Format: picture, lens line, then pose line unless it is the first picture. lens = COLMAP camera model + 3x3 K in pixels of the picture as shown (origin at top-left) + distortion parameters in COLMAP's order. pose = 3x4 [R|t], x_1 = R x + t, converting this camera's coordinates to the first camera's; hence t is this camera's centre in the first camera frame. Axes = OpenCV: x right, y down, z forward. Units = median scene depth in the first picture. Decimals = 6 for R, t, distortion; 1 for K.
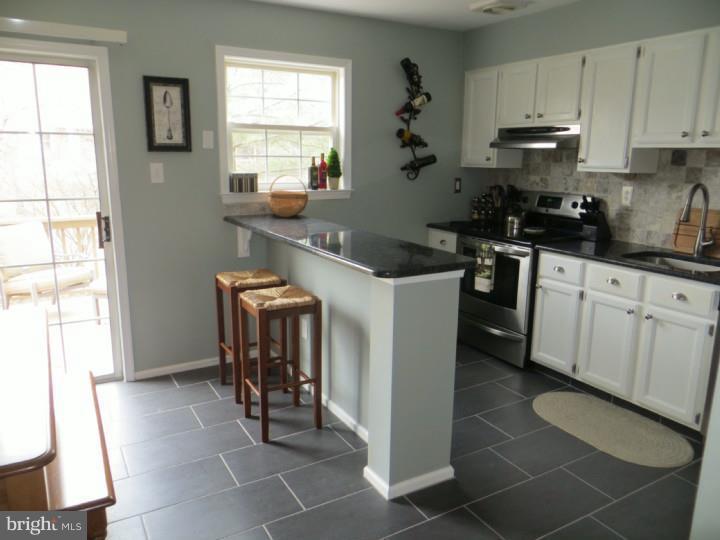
lens RADIAL K [[536.2, 0, 359.2], [0, 536.2, 270.6], [0, 0, 1]] dist [-0.042895, 0.006007]
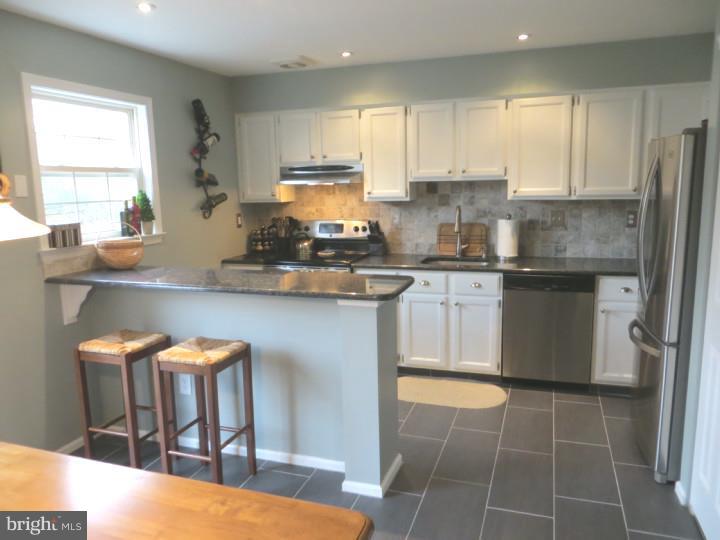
lens RADIAL K [[536.2, 0, 362.3], [0, 536.2, 269.2], [0, 0, 1]] dist [-0.042895, 0.006007]
pose [[0.749276, -0.129297, 0.649514, -0.402668], [0.165985, 0.986116, 0.004824, -0.037221], [-0.641120, 0.104195, 0.760334, 0.072161]]
